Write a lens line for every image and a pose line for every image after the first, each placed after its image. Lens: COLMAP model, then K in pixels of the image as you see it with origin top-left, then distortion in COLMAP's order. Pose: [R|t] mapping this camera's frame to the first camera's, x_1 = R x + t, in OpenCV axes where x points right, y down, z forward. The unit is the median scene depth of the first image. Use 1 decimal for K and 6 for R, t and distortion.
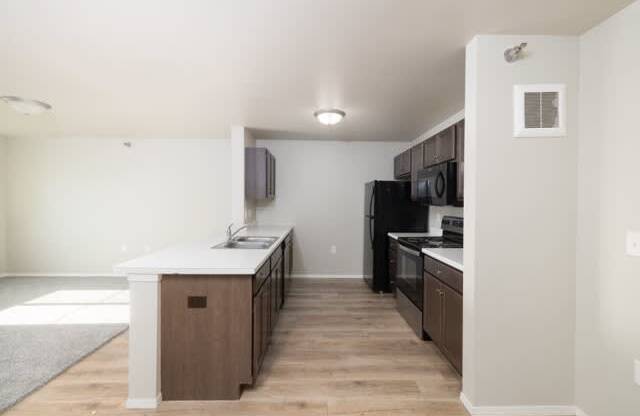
lens RADIAL K [[267.0, 0, 318.9], [0, 267.0, 204.7], [0, 0, 1]] dist [0.000196, -0.000059]
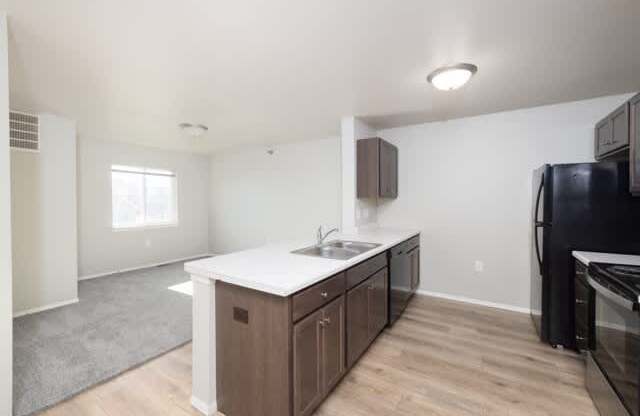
lens RADIAL K [[267.0, 0, 318.9], [0, 267.0, 204.7], [0, 0, 1]] dist [0.000196, -0.000059]
pose [[0.832702, -0.002171, -0.553718, 0.121209], [0.003574, 0.999993, 0.001455, -0.000301], [0.553710, -0.003191, 0.832703, 0.198937]]
